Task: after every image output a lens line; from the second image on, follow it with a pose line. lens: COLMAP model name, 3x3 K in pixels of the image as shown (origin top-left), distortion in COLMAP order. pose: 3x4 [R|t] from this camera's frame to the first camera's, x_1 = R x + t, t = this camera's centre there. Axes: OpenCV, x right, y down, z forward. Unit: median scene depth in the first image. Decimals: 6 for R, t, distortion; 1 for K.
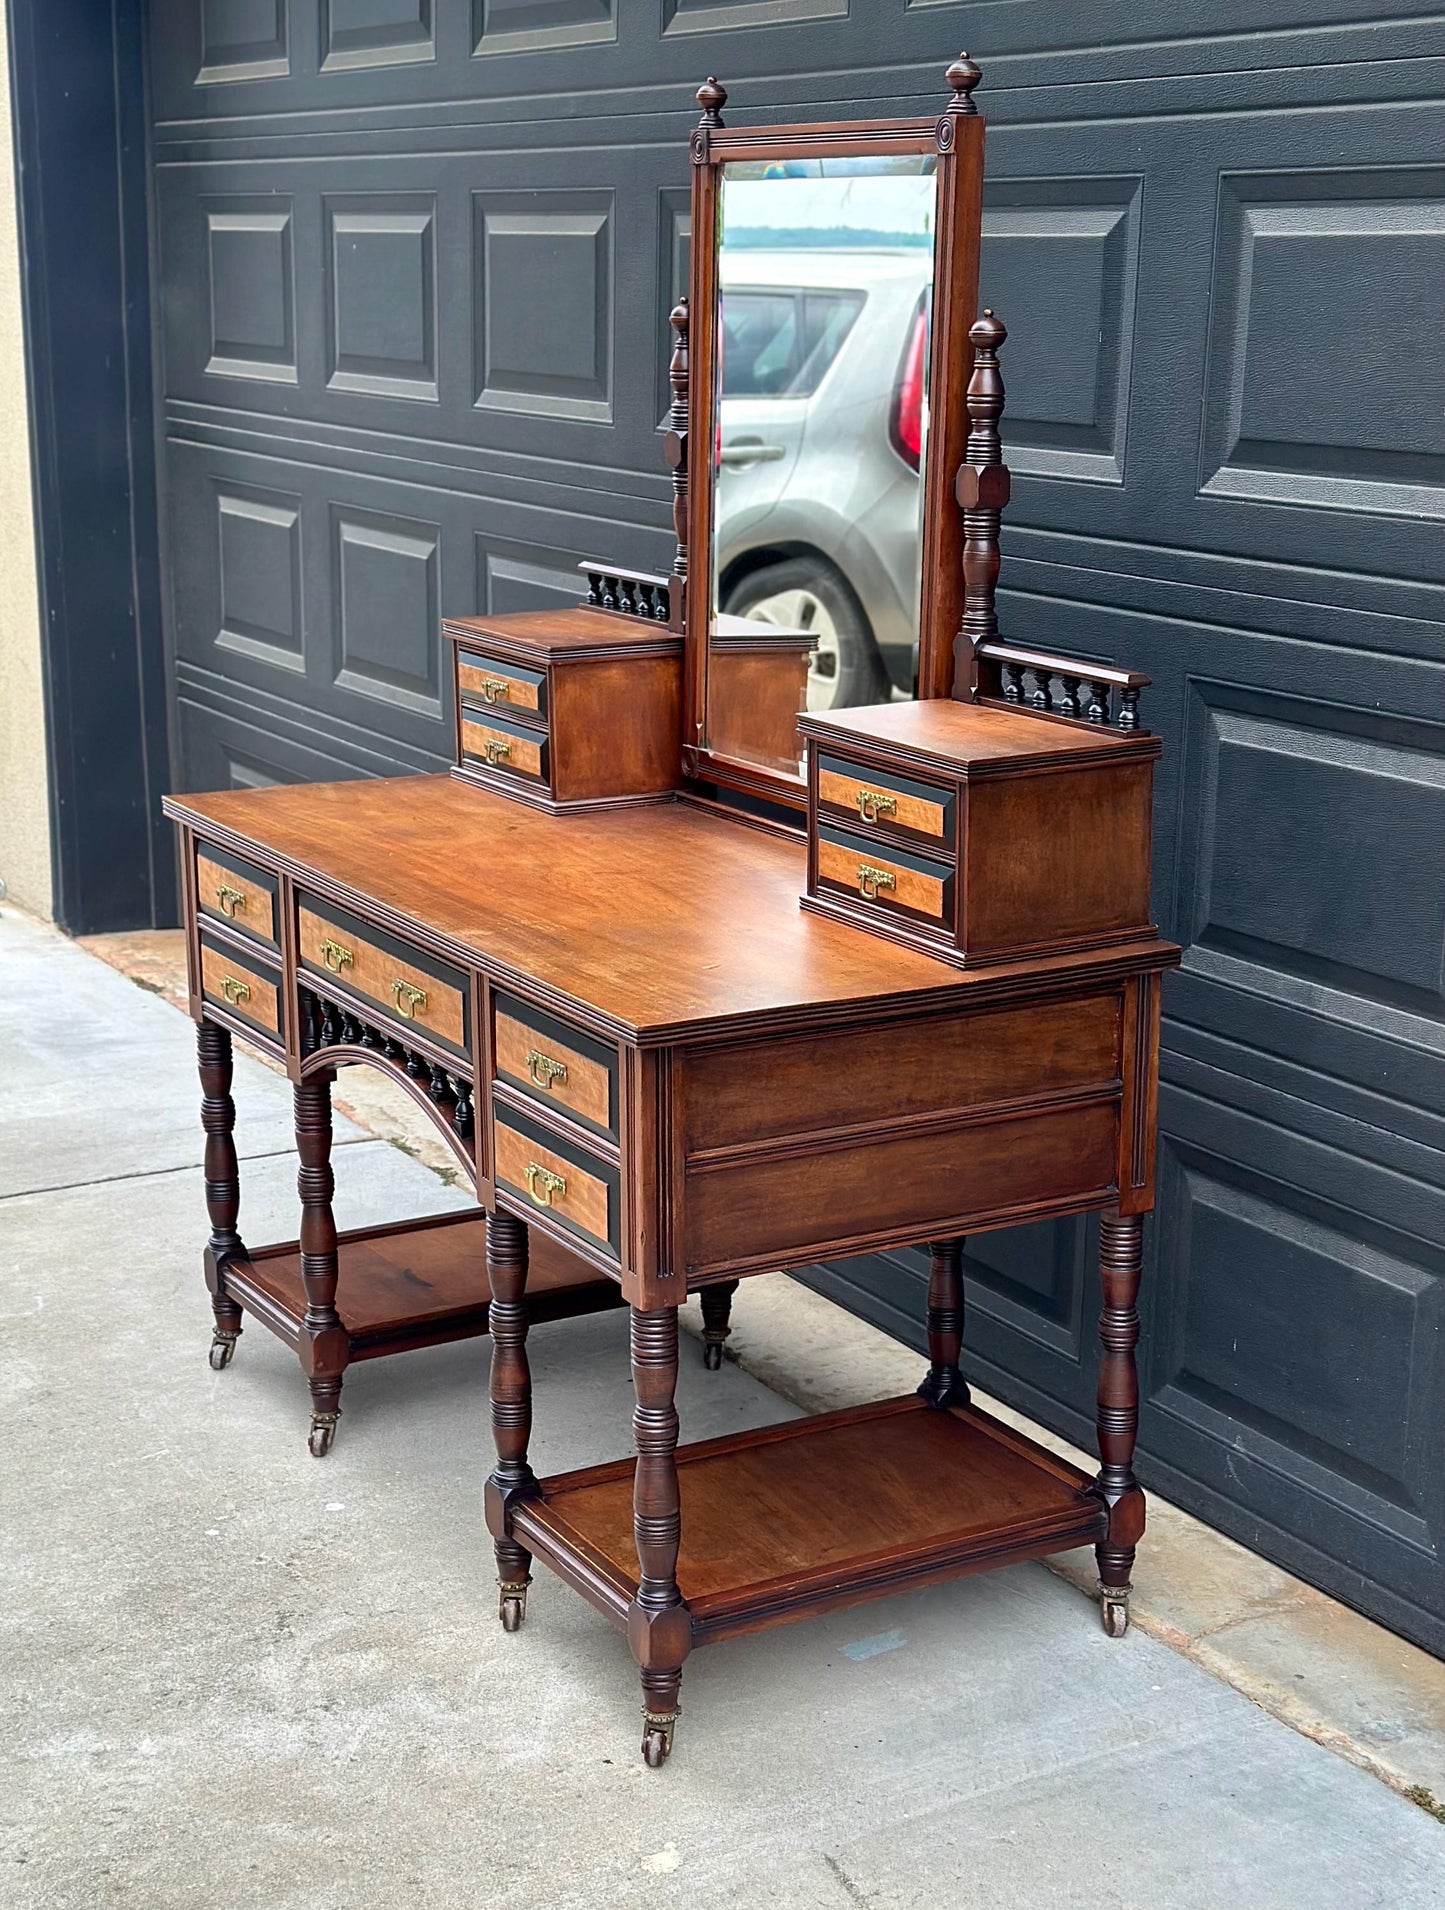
lens RADIAL K [[2954.5, 0, 772.2], [0, 2954.5, 1017.6], [0, 0, 1]] dist [0.182796, -0.254647]
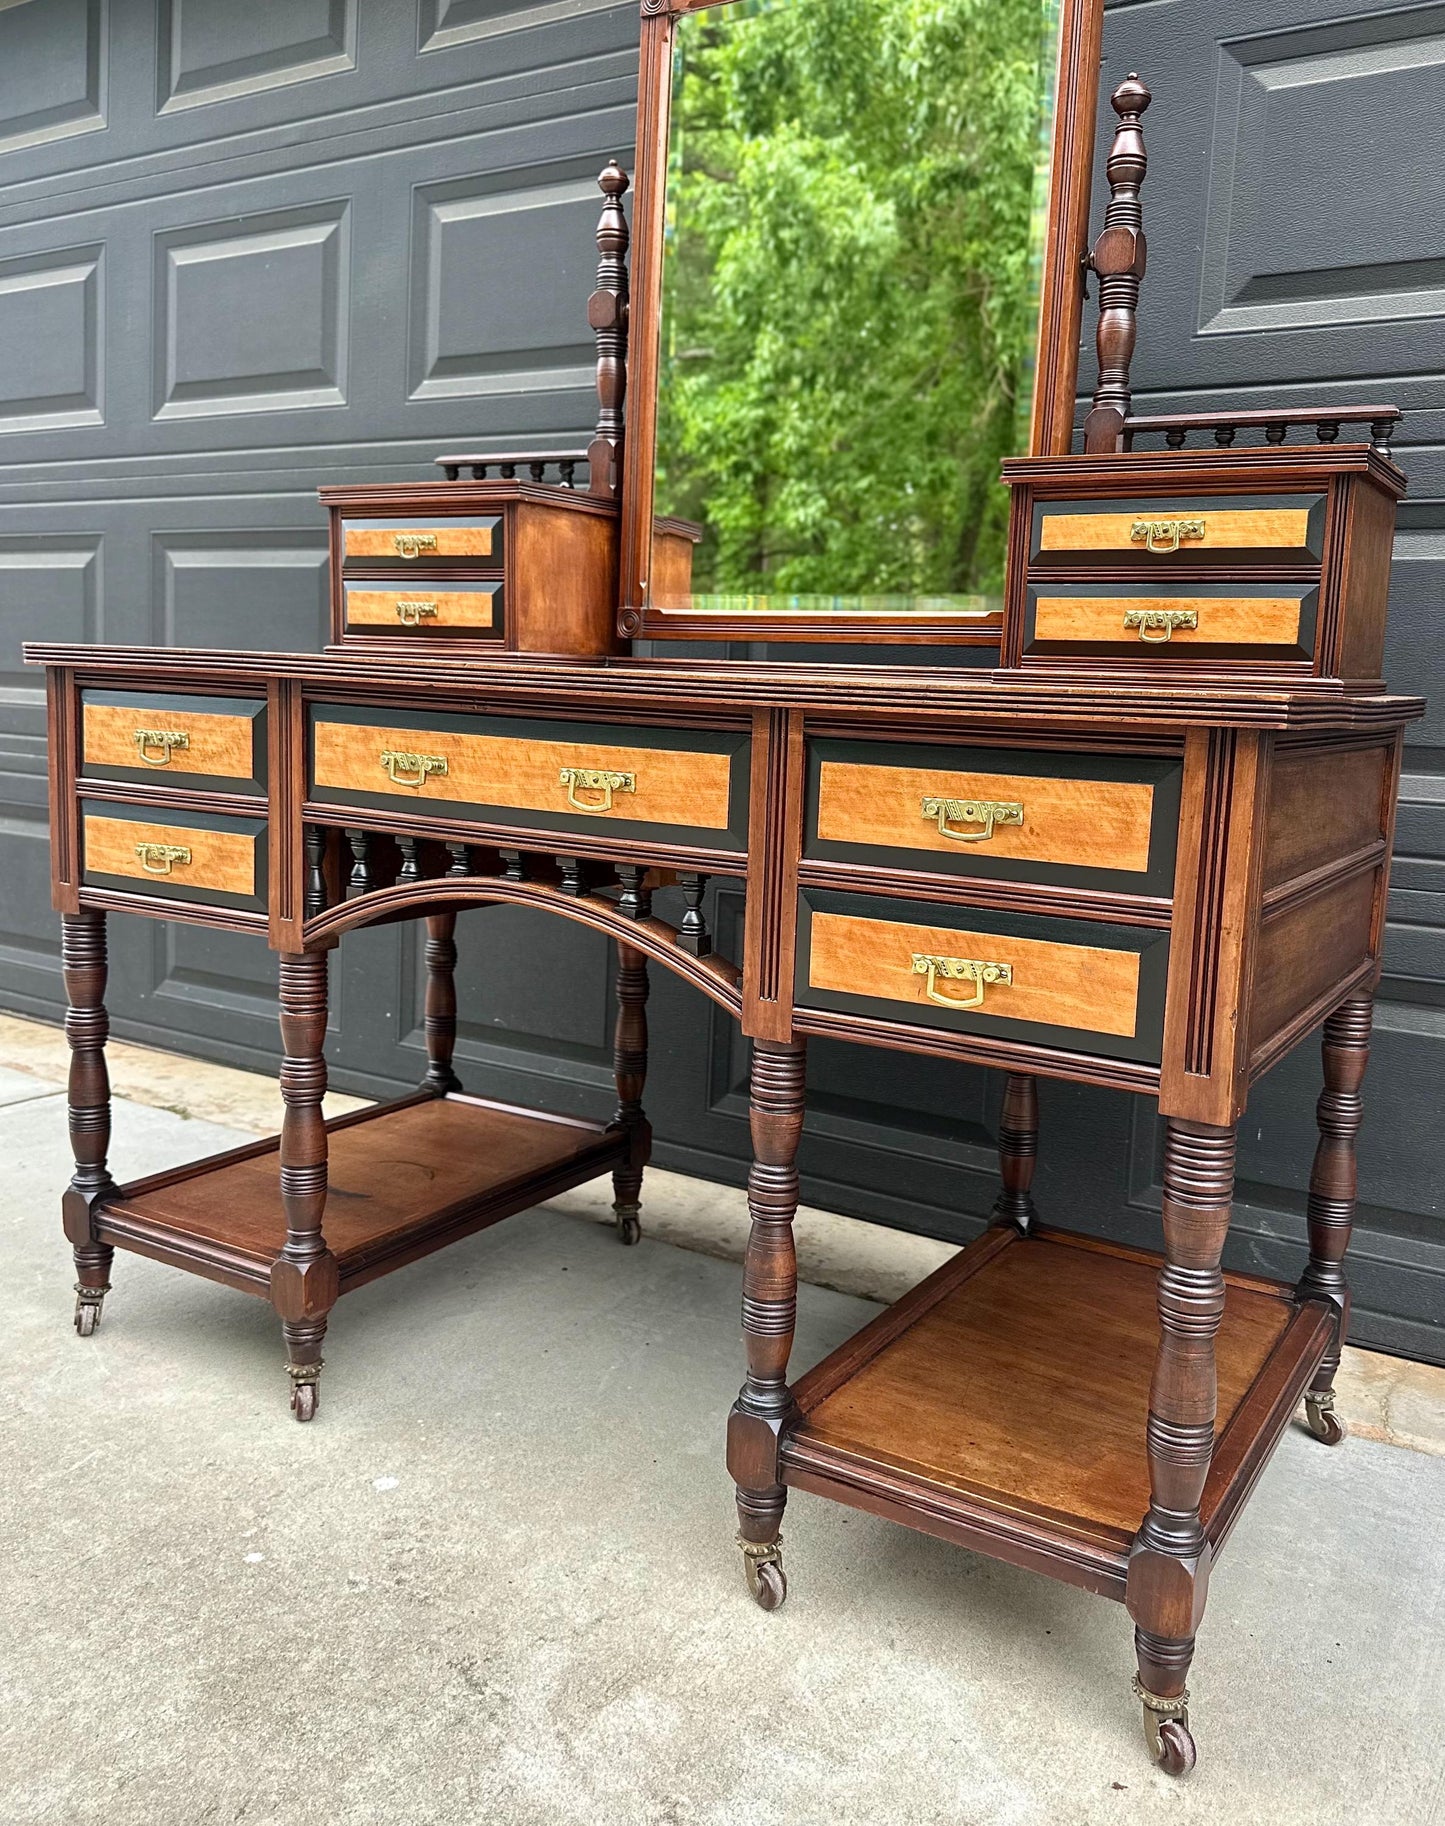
lens RADIAL K [[1472.0, 0, 758.4], [0, 1472.0, 862.7], [0, 0, 1]] dist [0.179804, -0.339802]
pose [[0.876361, -0.029057, 0.480777, -0.278685], [0.087598, 0.991147, -0.099771, 0.056977], [-0.473621, 0.129551, 0.871148, 0.663784]]
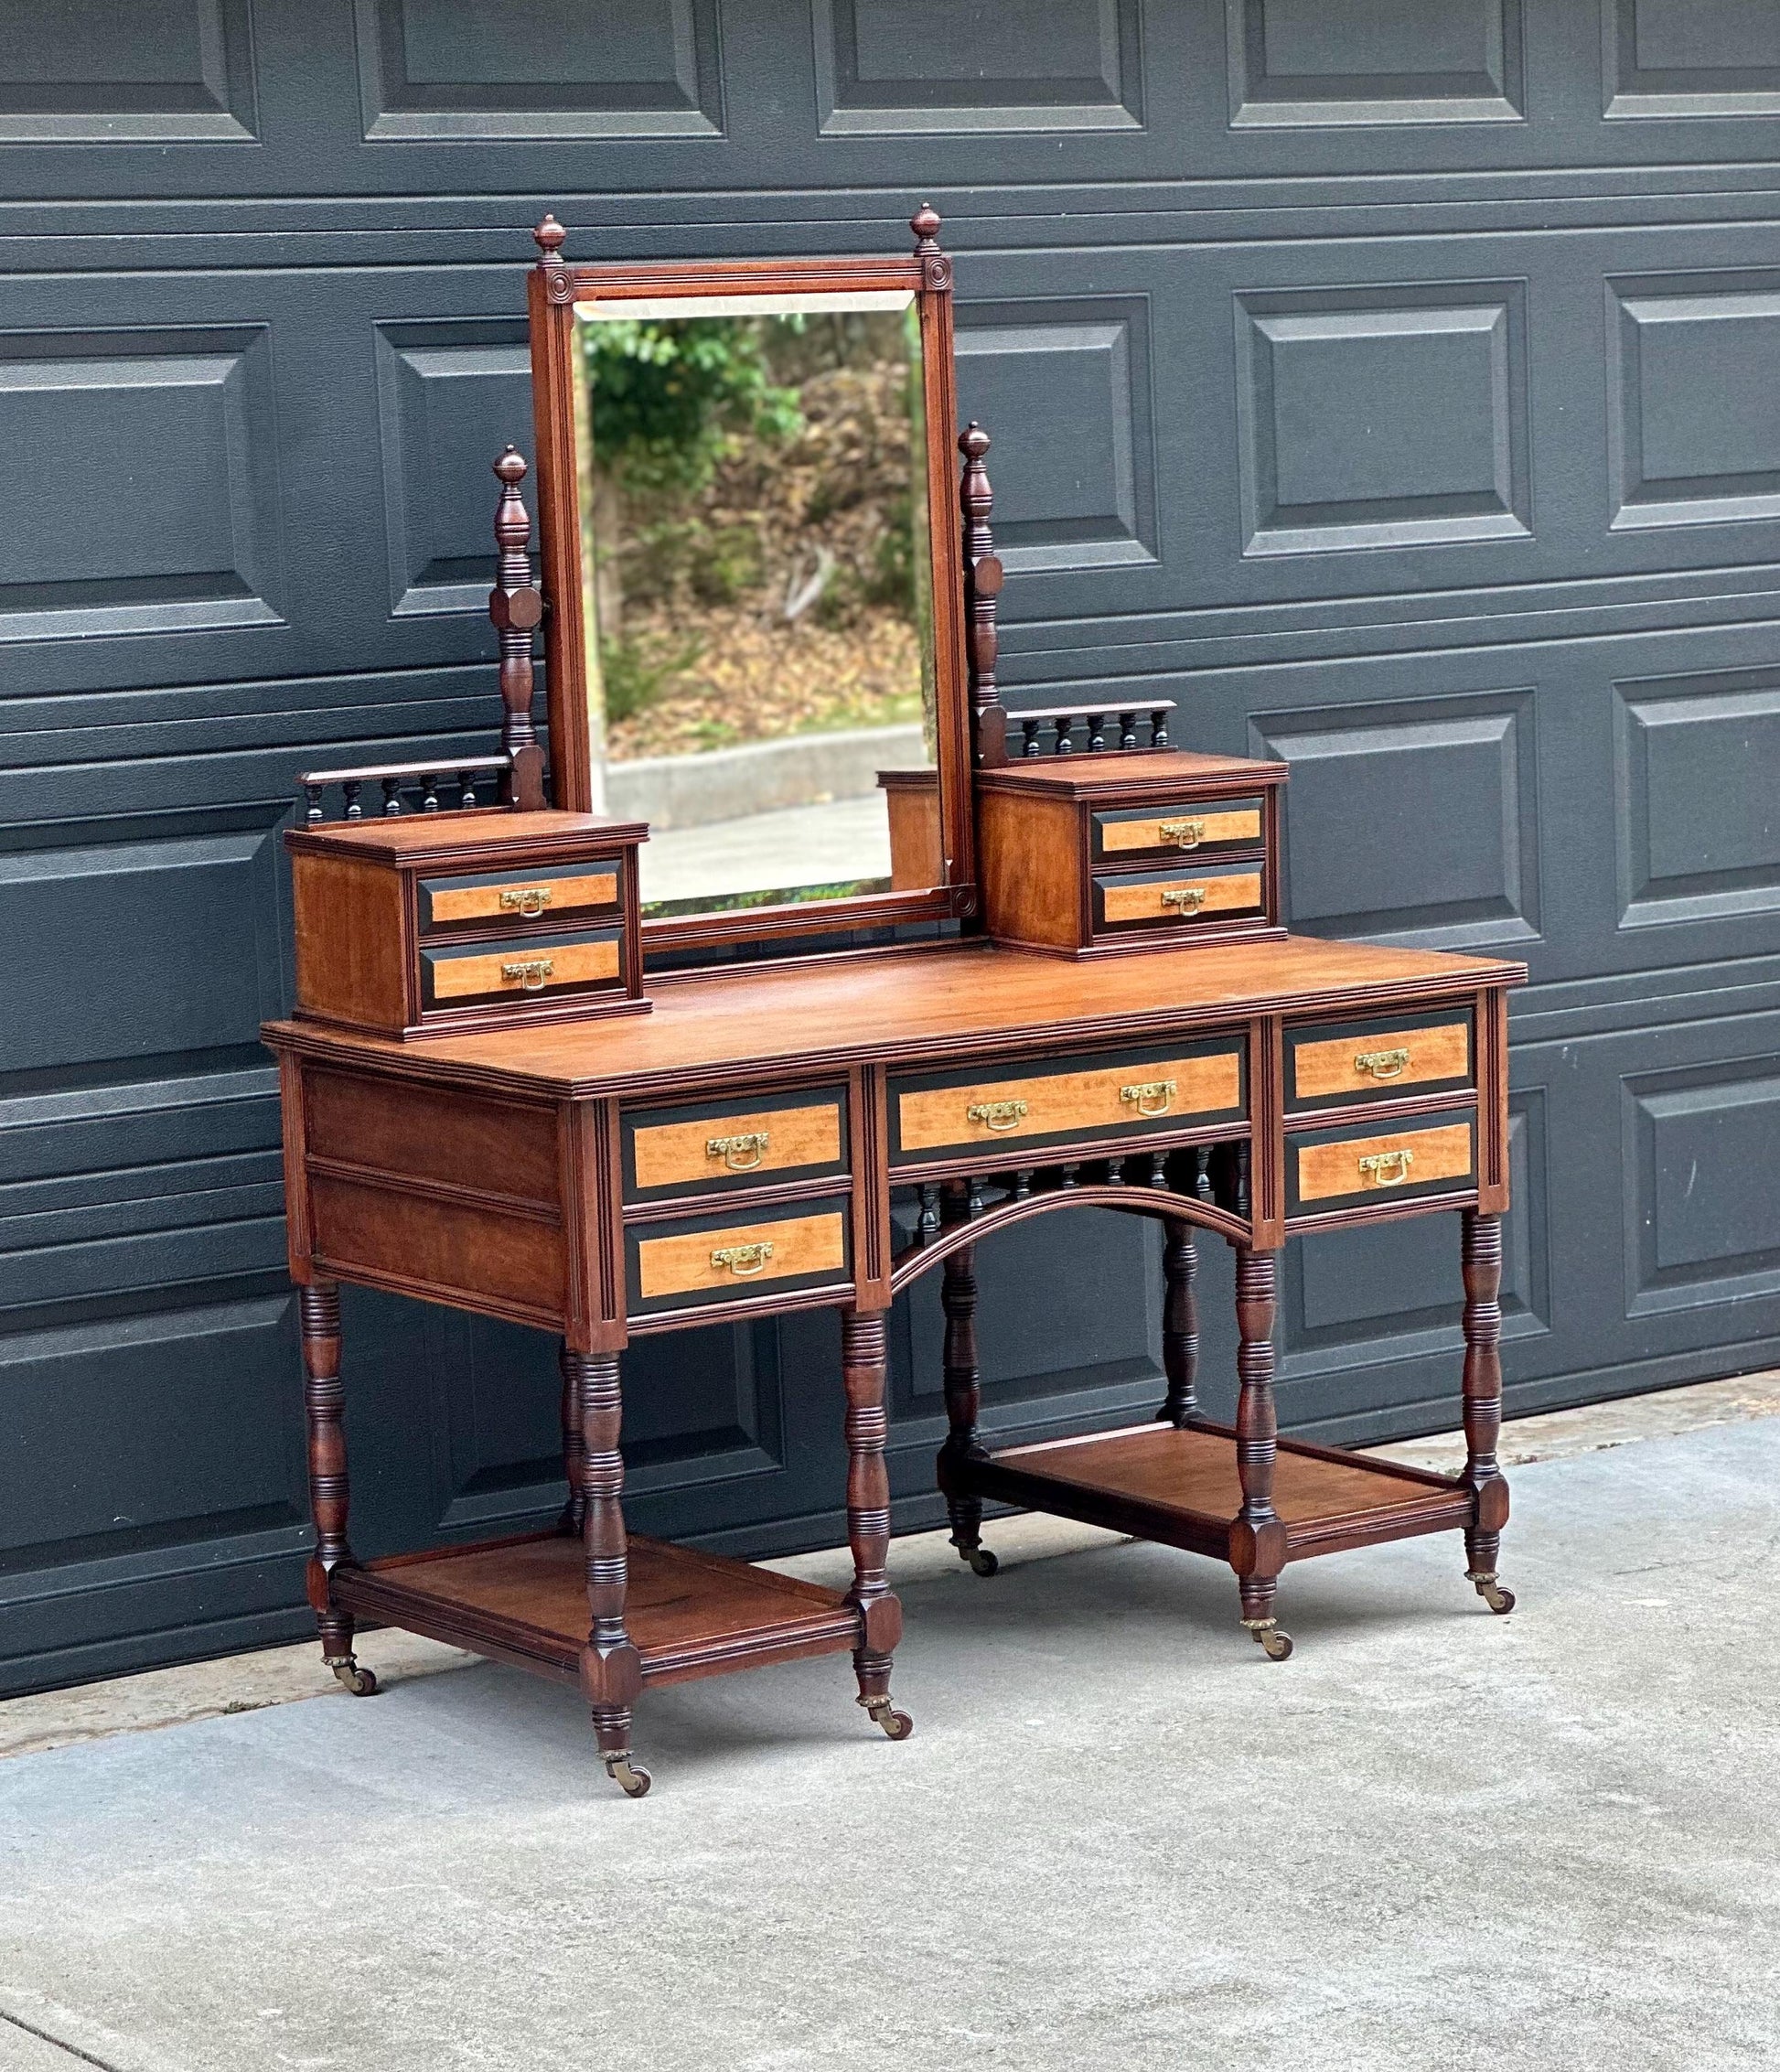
lens RADIAL K [[5873.5, 0, 855.0], [0, 5873.5, 1198.1], [0, 0, 1]] dist [-0.390586, 9.997813]
pose [[-0.099401, -0.159353, 0.982205, -2.133449], [0.280075, 0.942705, 0.181289, -0.373557], [-0.954818, 0.293112, -0.049075, 1.236847]]
